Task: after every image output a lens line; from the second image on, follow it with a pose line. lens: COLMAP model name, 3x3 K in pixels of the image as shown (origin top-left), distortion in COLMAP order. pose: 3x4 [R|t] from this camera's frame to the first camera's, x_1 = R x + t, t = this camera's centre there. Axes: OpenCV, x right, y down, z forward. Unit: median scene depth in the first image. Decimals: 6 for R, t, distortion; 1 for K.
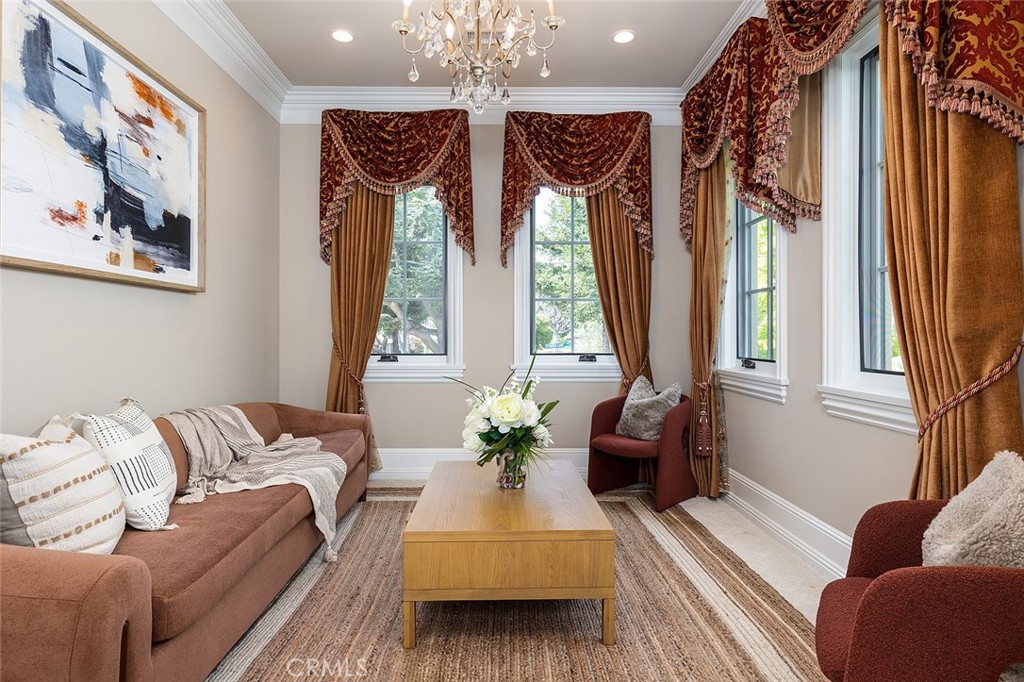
lens RADIAL K [[584.6, 0, 509.7], [0, 584.6, 333.7], [0, 0, 1]] dist [-0.001393, -0.000071]
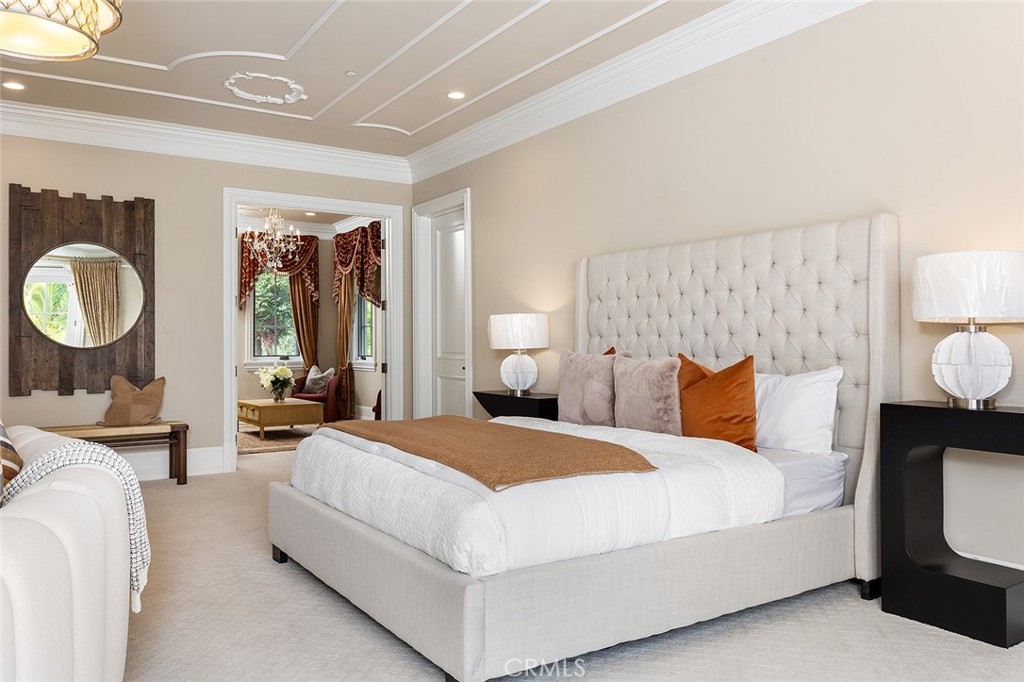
lens RADIAL K [[783.7, 0, 510.9], [0, 783.7, 341.4], [0, 0, 1]] dist [-0.005041, -0.003703]
pose [[0.849823, -0.004178, 0.527051, -0.641471], [0.004696, 0.999989, 0.000355, -0.010103], [-0.527047, 0.002174, 0.849833, -1.707981]]
